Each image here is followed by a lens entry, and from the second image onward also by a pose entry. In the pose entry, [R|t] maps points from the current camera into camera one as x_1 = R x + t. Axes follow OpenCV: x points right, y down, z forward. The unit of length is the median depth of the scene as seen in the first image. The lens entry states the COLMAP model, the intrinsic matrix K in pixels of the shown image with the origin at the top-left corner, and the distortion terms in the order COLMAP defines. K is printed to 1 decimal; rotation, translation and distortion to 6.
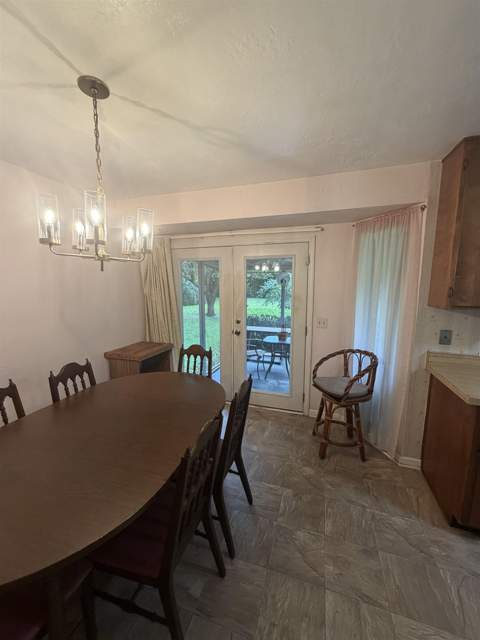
lens RADIAL K [[254.8, 0, 239.0], [0, 254.8, 317.3], [0, 0, 1]] dist [0.007270, -0.000911]
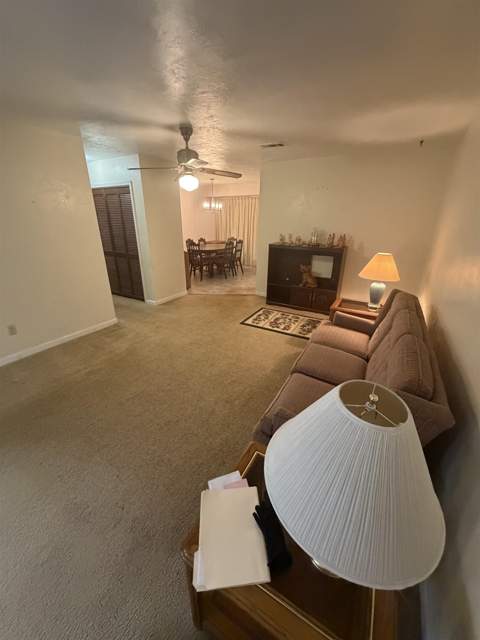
lens RADIAL K [[254.8, 0, 236.8], [0, 254.8, 318.4], [0, 0, 1]] dist [0.007270, -0.000911]
pose [[0.974110, 0.087074, -0.208634, 0.831606], [-0.034553, 0.969352, 0.243233, 0.412031], [0.223419, -0.229726, 0.947264, -2.965271]]
